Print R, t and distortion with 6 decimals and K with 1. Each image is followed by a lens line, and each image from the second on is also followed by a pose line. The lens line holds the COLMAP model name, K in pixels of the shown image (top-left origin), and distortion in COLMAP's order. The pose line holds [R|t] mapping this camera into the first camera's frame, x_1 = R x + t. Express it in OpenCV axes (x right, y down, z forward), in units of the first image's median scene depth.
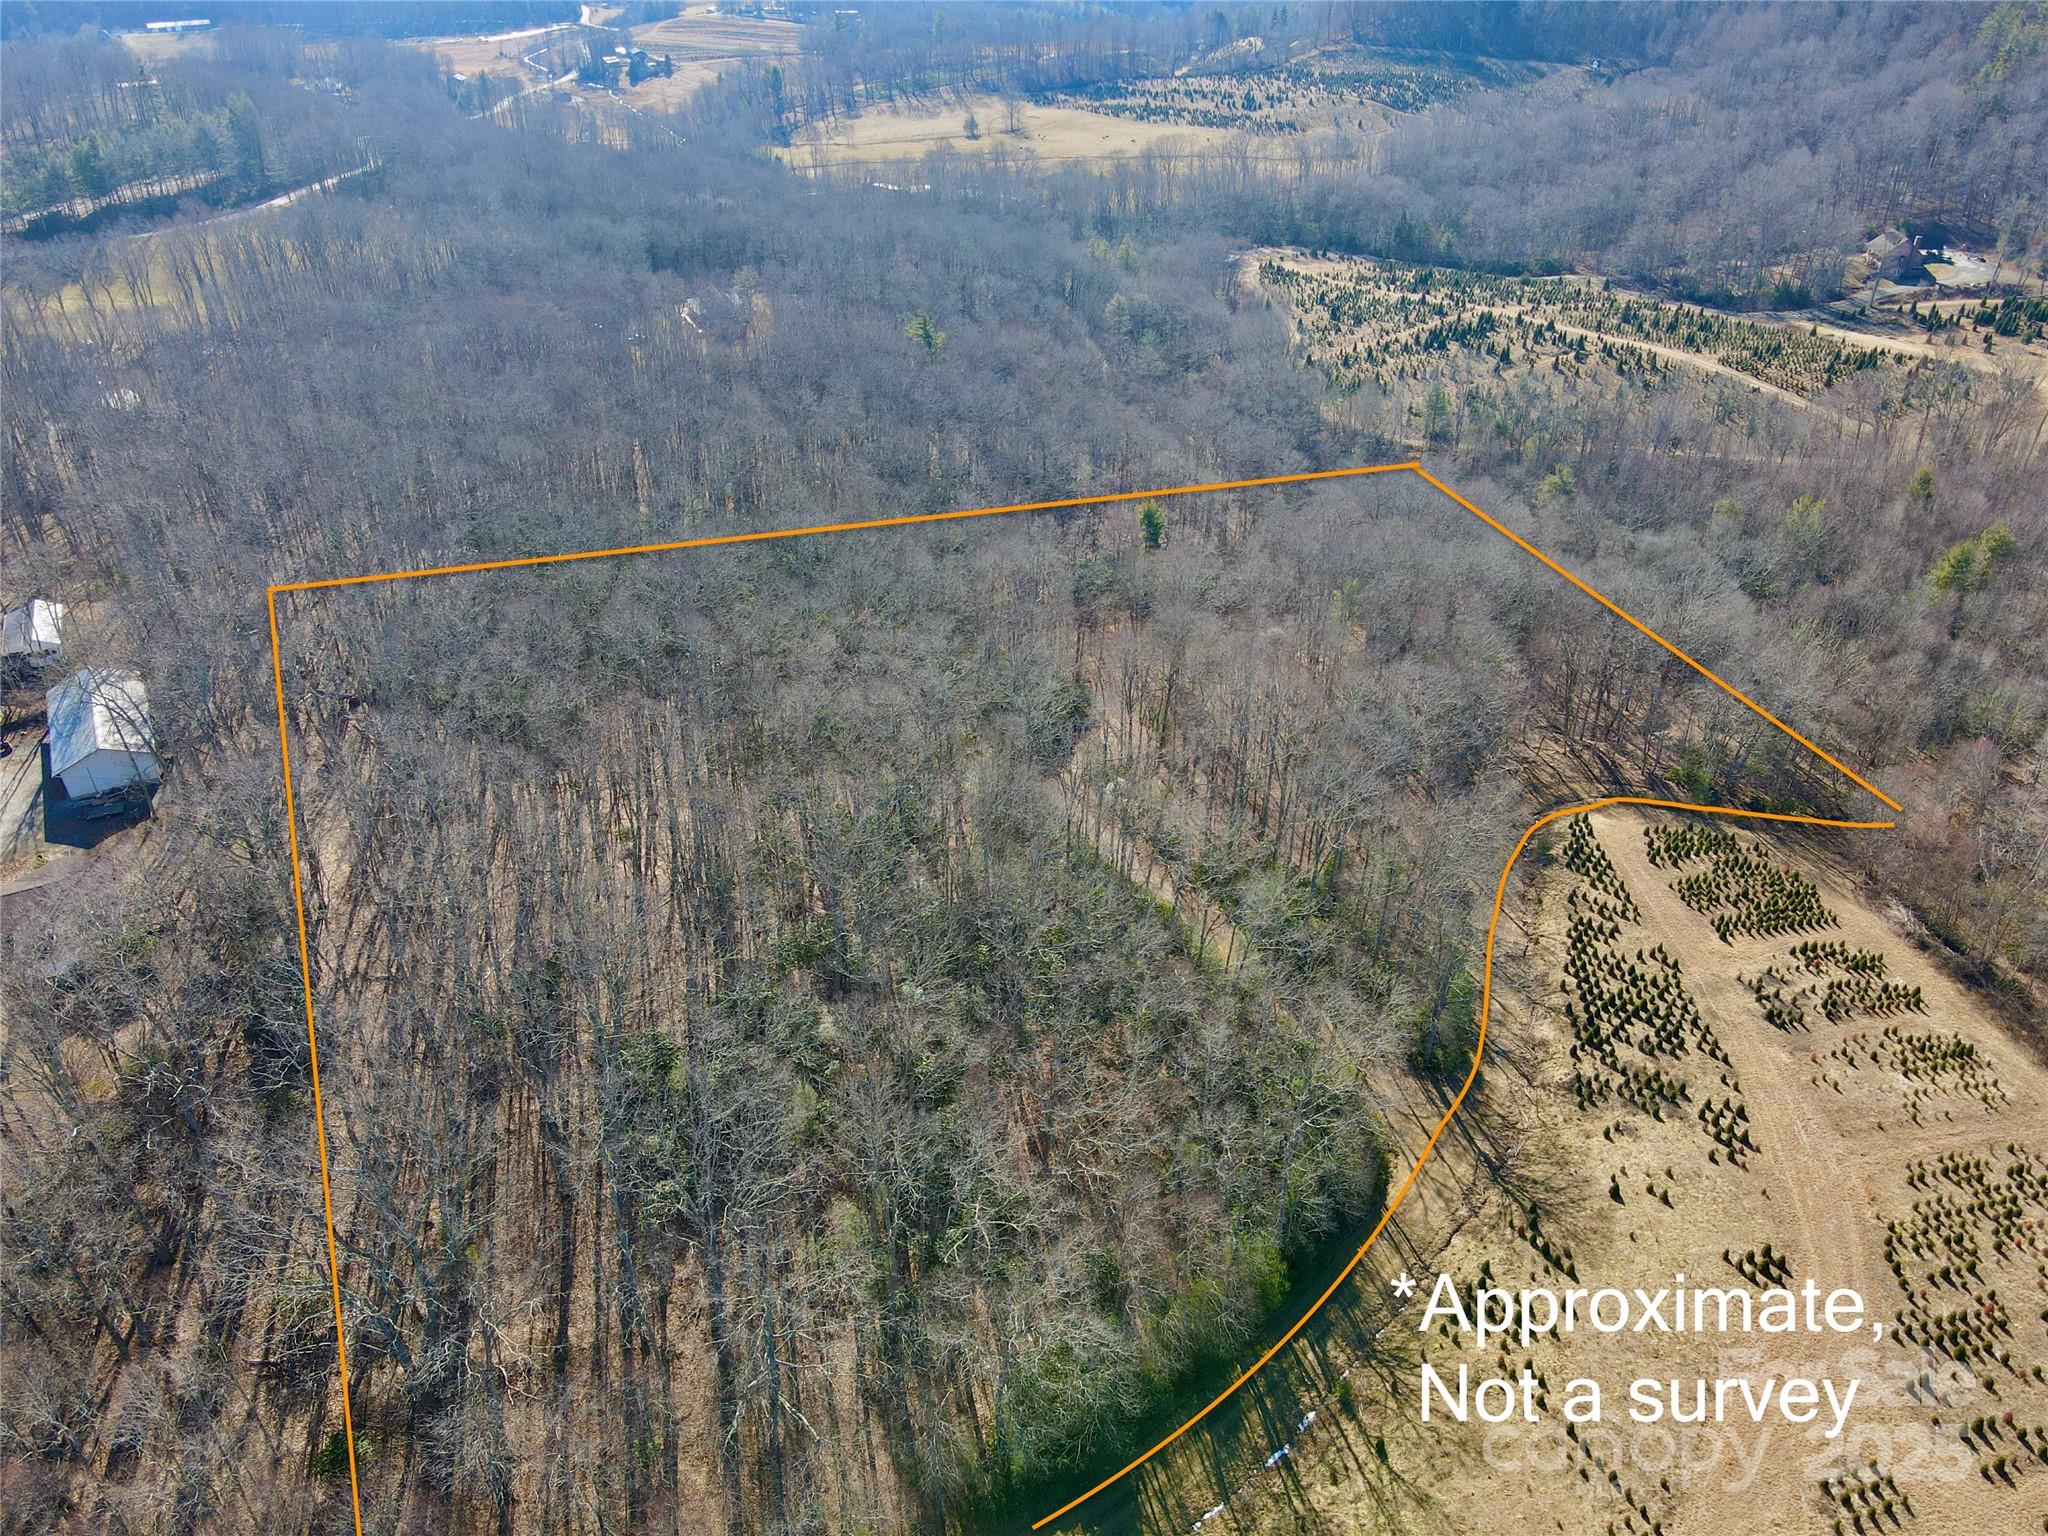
lens RADIAL K [[1523.0, 0, 1024.0], [0, 1523.0, 768.0], [0, 0, 1]] dist [0.004825, 0.009726]
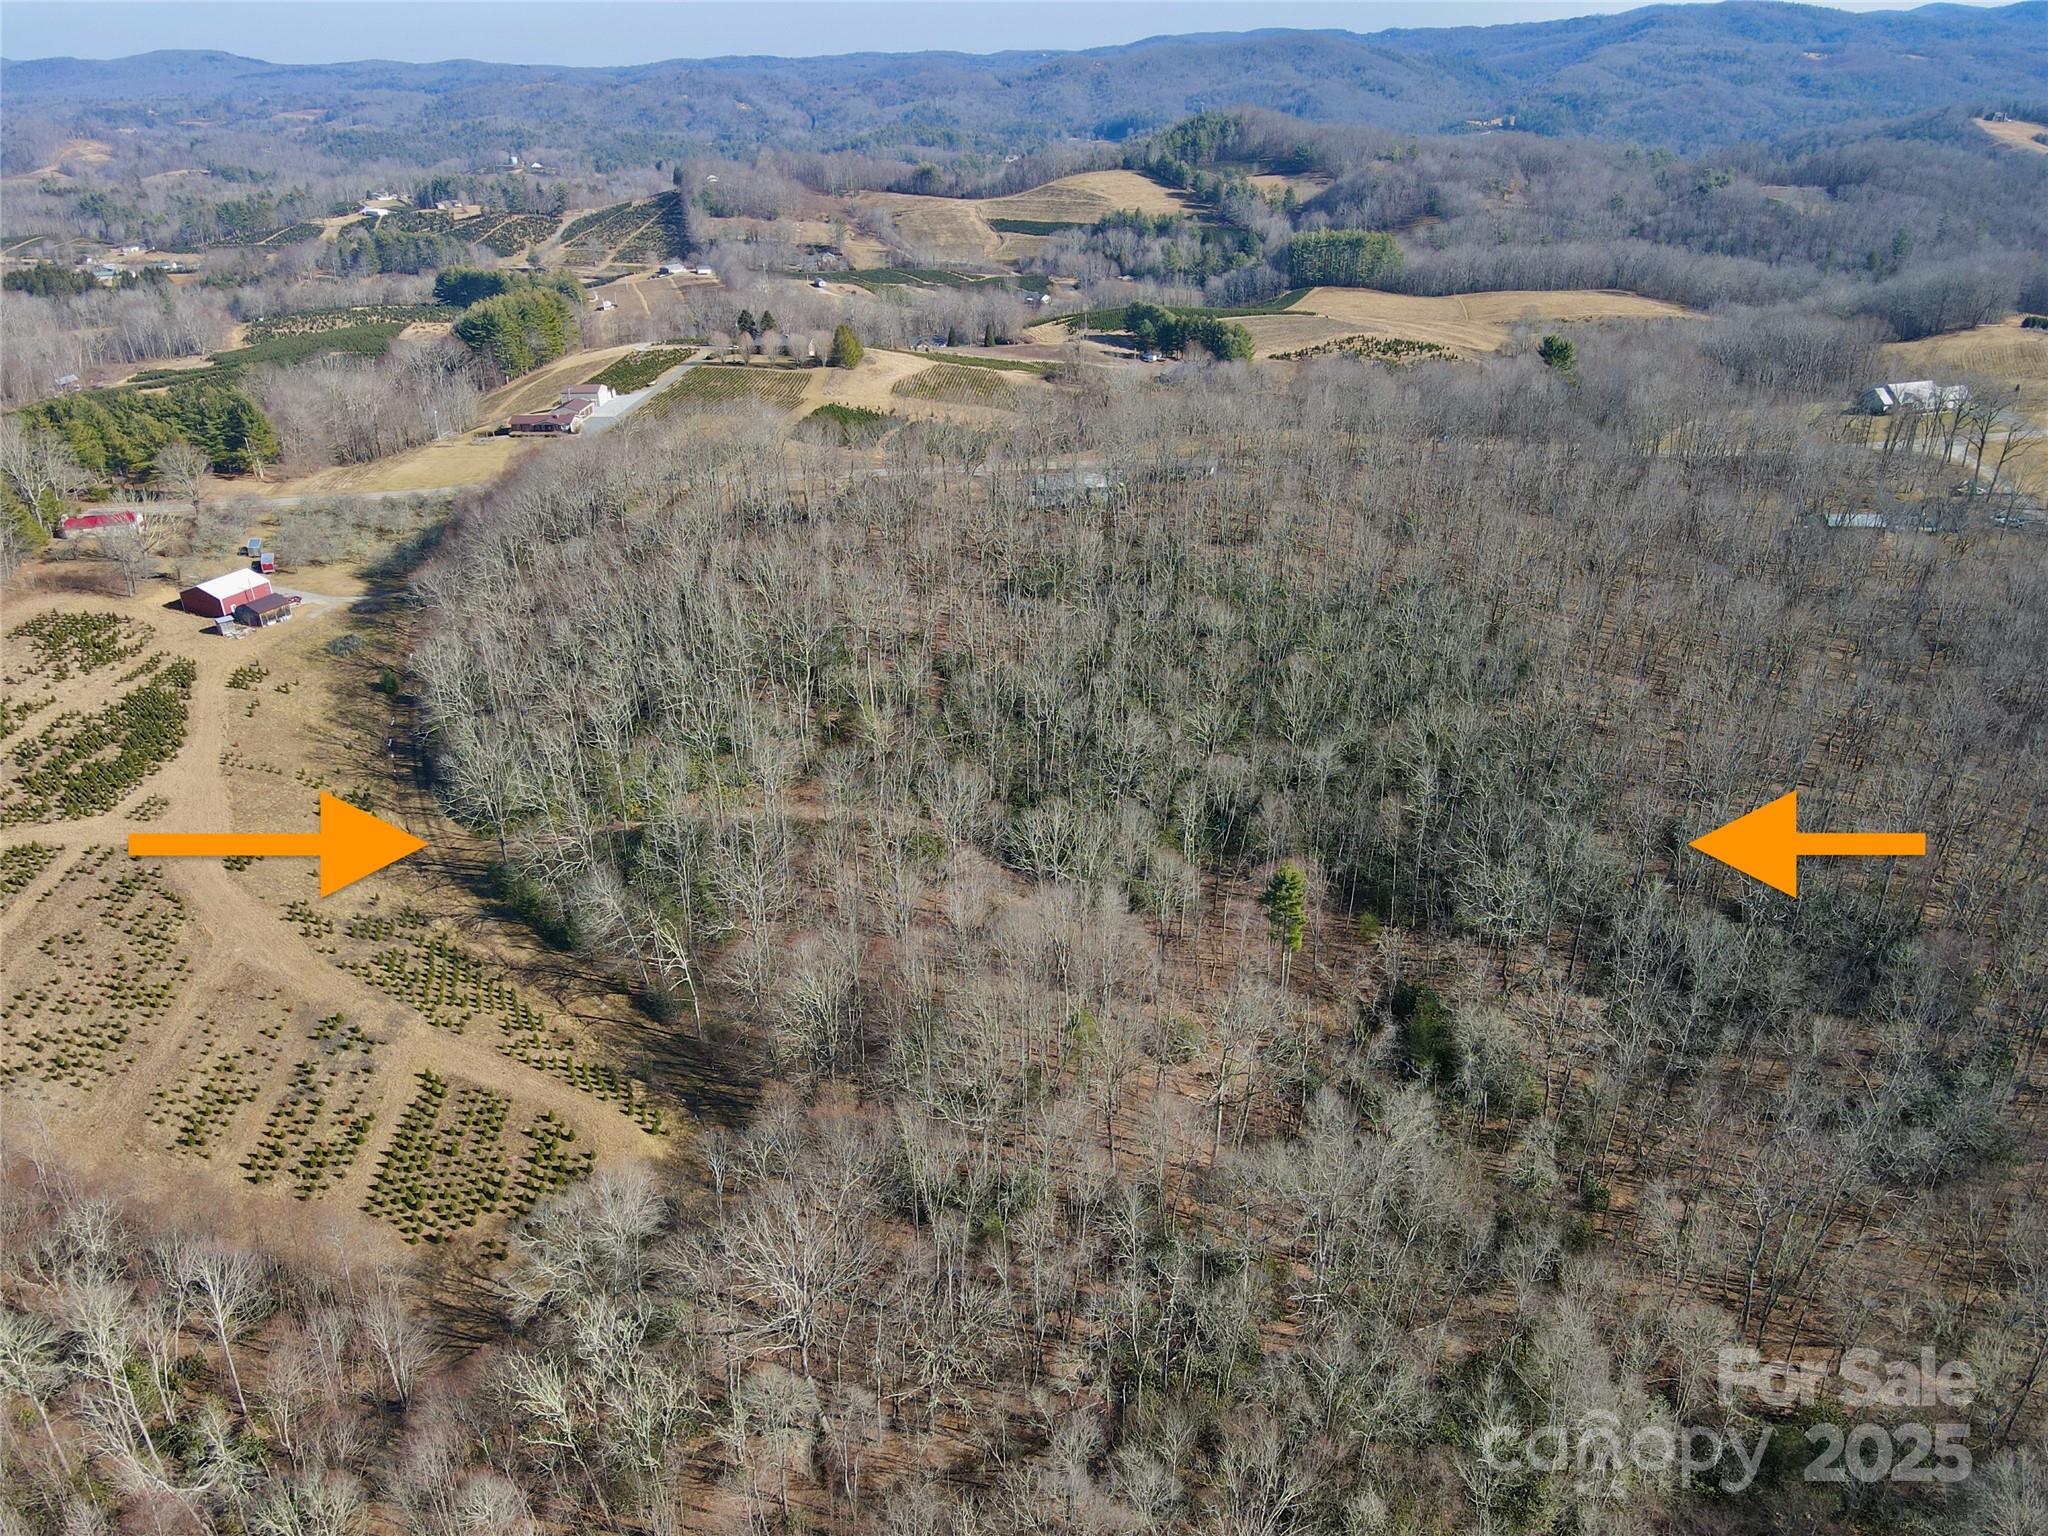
lens RADIAL K [[1523.0, 0, 1024.0], [0, 1523.0, 768.0], [0, 0, 1]] dist [0.004825, 0.009726]
pose [[-0.435303, 0.412380, -0.800283, 1.165924], [-0.454941, 0.666315, 0.590807, -0.949810], [0.776878, 0.621262, -0.102441, 1.462282]]
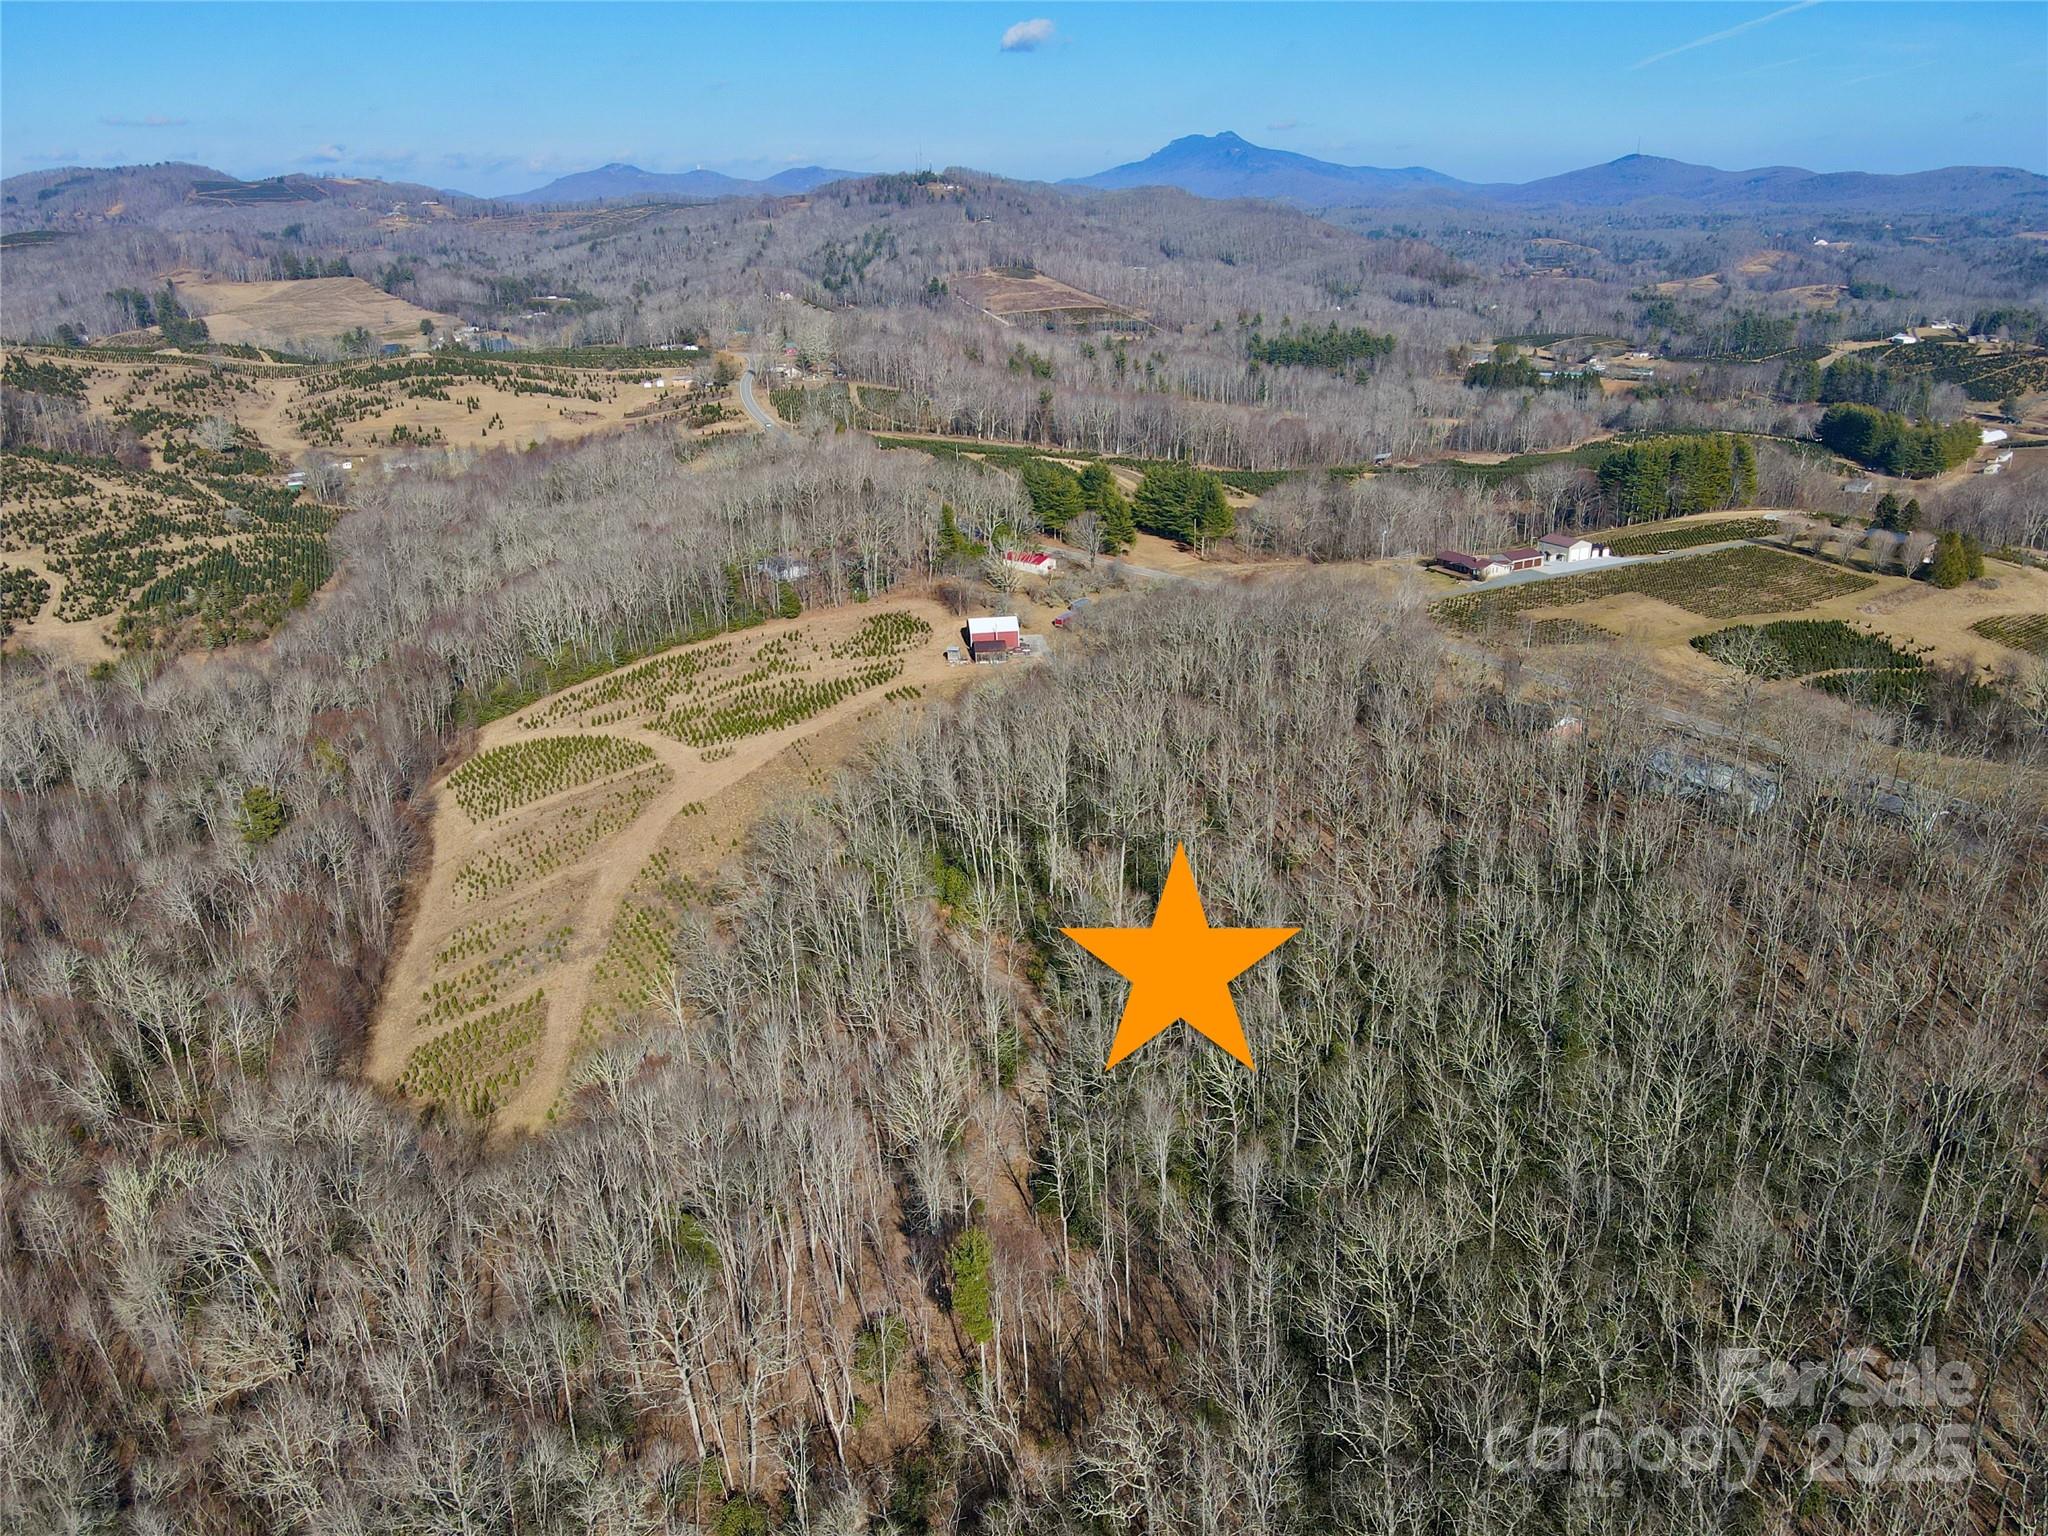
lens RADIAL K [[1523.0, 0, 1024.0], [0, 1523.0, 768.0], [0, 0, 1]] dist [0.004825, 0.009726]
pose [[-0.995303, 0.066059, -0.070762, 0.101618], [-0.016470, 0.604768, 0.796231, -1.220689], [0.095393, 0.793657, -0.600840, 1.908875]]
